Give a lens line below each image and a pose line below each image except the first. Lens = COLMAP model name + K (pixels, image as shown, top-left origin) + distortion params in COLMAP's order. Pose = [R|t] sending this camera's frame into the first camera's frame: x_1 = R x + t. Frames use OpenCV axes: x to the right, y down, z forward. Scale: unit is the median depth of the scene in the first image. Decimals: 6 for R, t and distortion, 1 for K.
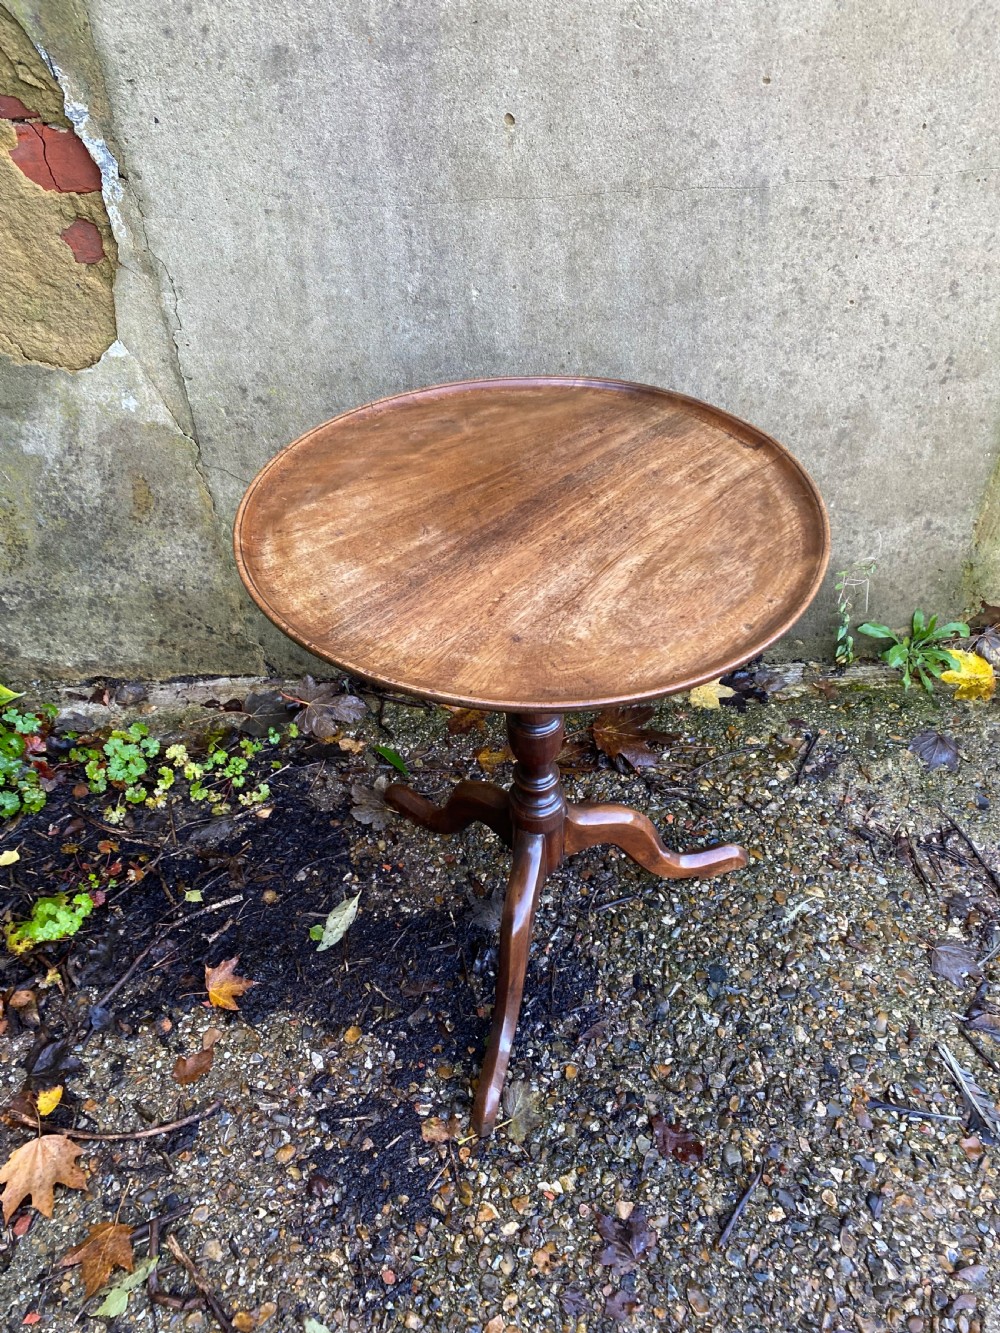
lens RADIAL K [[1030.1, 0, 488.9], [0, 1030.1, 663.5], [0, 0, 1]] dist [0.013650, -0.020241]
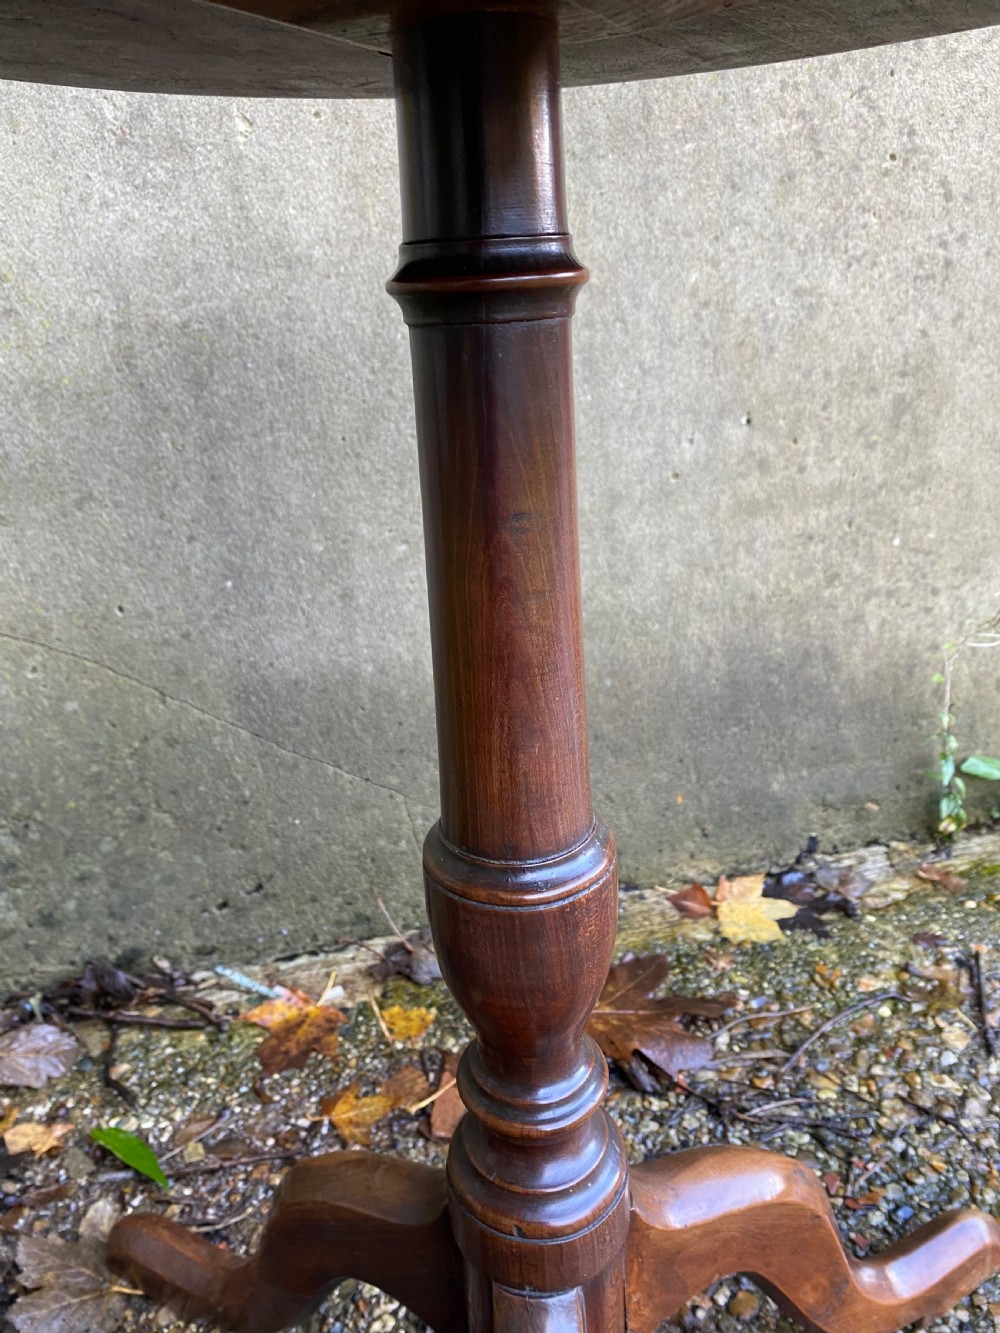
lens RADIAL K [[1030.1, 0, 503.5], [0, 1030.1, 654.8], [0, 0, 1]] dist [0.013650, -0.020241]
pose [[0.975635, -0.086151, 0.201779, -0.012966], [0.153161, 0.925937, -0.345229, 0.090564], [-0.157092, 0.367722, 0.916571, 0.621089]]
